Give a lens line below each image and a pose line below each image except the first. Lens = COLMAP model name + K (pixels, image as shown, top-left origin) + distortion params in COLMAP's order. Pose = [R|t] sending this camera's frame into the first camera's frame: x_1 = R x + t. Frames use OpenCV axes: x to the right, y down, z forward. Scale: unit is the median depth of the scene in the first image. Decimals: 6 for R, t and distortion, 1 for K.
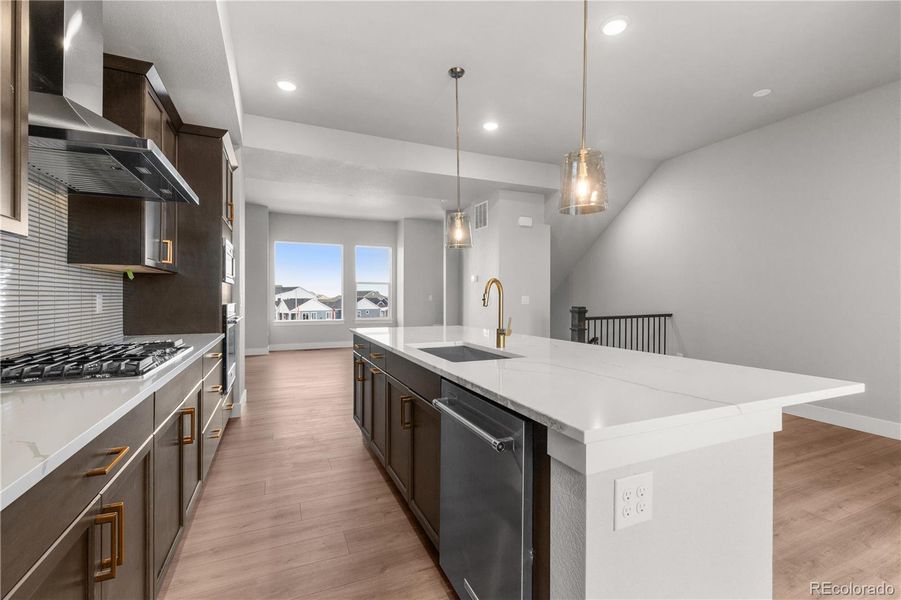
lens RADIAL K [[404.8, 0, 456.8], [0, 404.8, 301.0], [0, 0, 1]] dist [0.002114, -0.000022]
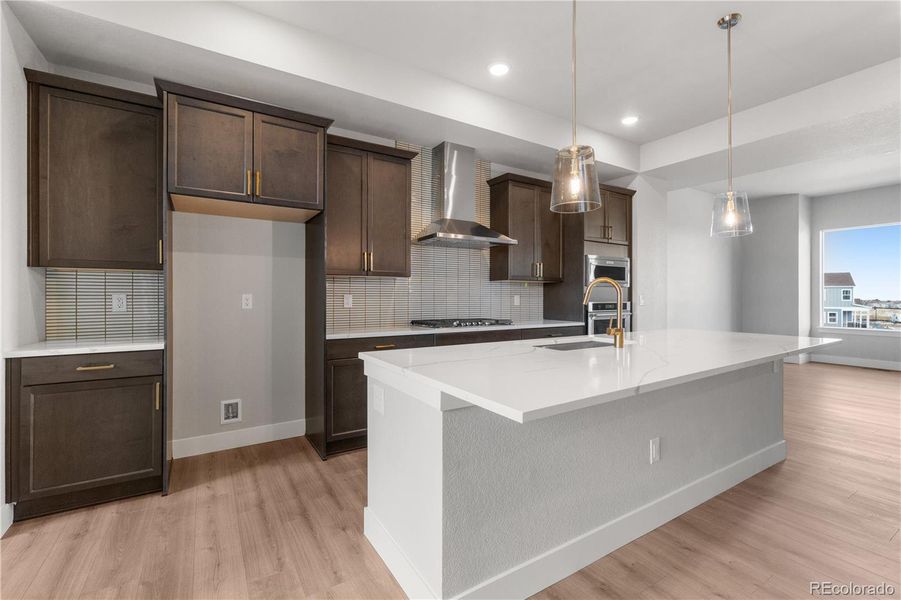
lens RADIAL K [[404.8, 0, 456.8], [0, 404.8, 301.0], [0, 0, 1]] dist [0.002114, -0.000022]
pose [[0.152460, 0.009985, -0.988259, 0.729524], [-0.012645, 0.999887, 0.008151, -0.001315], [0.988229, 0.011253, 0.152569, 0.342357]]
